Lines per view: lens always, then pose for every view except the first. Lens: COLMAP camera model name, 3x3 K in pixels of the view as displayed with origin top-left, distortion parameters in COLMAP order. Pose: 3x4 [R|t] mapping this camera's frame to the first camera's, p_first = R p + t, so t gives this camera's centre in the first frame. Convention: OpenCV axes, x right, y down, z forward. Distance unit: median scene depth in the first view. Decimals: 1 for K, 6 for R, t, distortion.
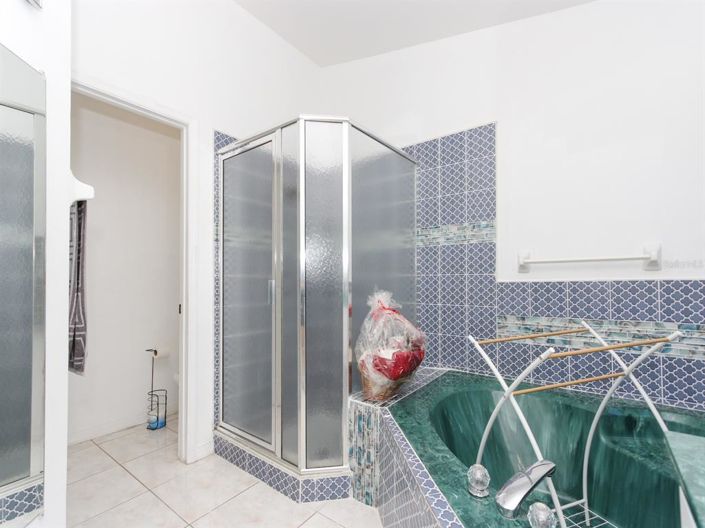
lens RADIAL K [[330.9, 0, 344.5], [0, 330.9, 270.6], [0, 0, 1]] dist [0.007032, 0.000457]
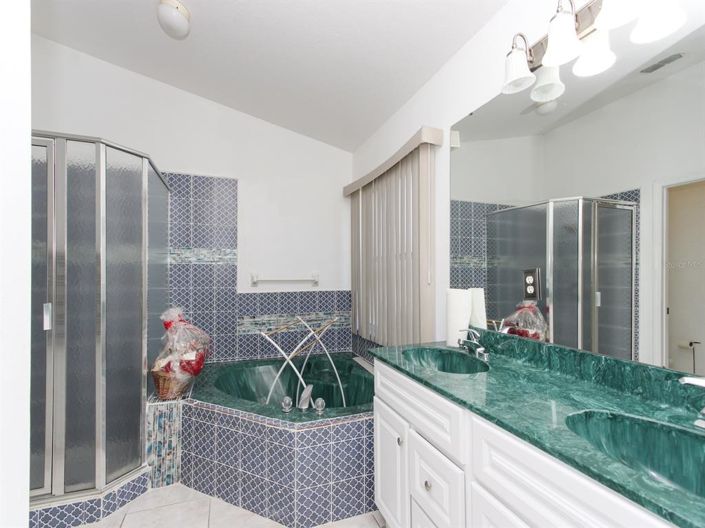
lens RADIAL K [[330.9, 0, 344.5], [0, 330.9, 270.6], [0, 0, 1]] dist [0.007032, 0.000457]
pose [[0.525260, 0.020118, 0.850704, -0.605966], [-0.027305, 0.999604, -0.006779, -0.078528], [-0.850504, -0.019668, 0.525601, -0.155955]]
